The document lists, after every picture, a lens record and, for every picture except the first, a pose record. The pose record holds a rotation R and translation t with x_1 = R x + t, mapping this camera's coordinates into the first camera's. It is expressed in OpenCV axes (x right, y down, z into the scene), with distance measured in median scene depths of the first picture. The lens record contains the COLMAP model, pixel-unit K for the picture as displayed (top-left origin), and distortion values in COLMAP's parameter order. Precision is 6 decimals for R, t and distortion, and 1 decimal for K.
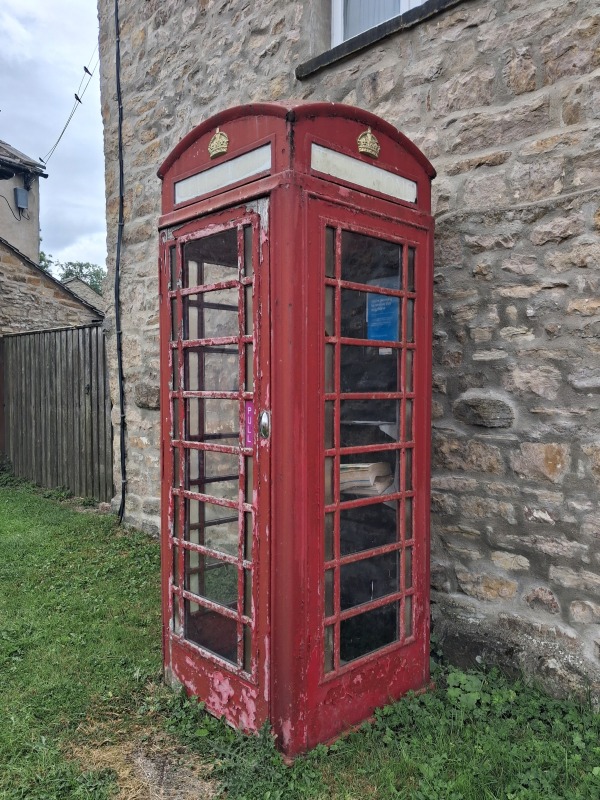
lens RADIAL K [[630.1, 0, 312.7], [0, 630.1, 420.7], [0, 0, 1]] dist [0.045306, -0.084974]
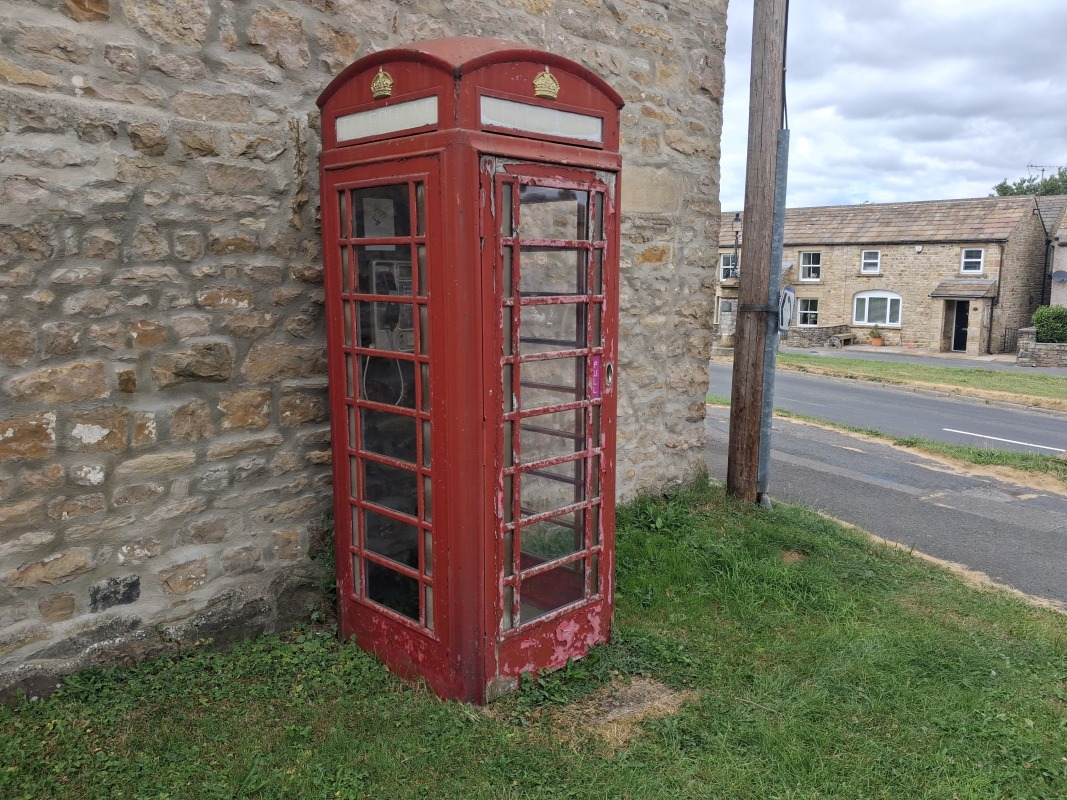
lens RADIAL K [[840.4, 0, 538.2], [0, 840.4, 417.9], [0, 0, 1]] dist [0.045306, -0.084974]
pose [[-0.017903, -0.175207, 0.984369, -1.319338], [0.052661, 0.982995, 0.175921, -0.158151], [-0.998452, 0.054988, -0.008372, 0.949223]]
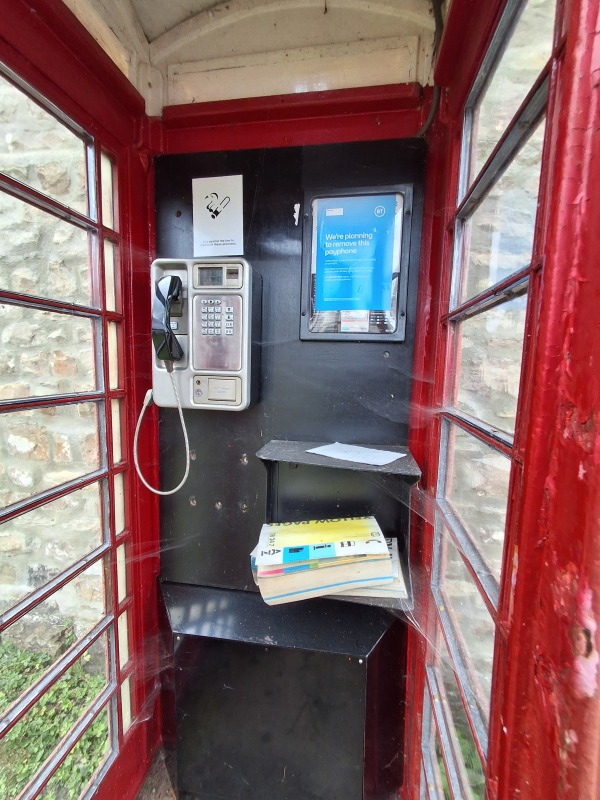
lens RADIAL K [[367.4, 0, 300.4], [0, 367.4, 403.6], [0, 0, 1]] dist [0.003815, -0.000589]
pose [[0.815621, -0.045847, 0.576768, -0.136825], [0.009128, 0.997751, 0.066403, -0.066693], [-0.578515, -0.048895, 0.814205, 0.798397]]
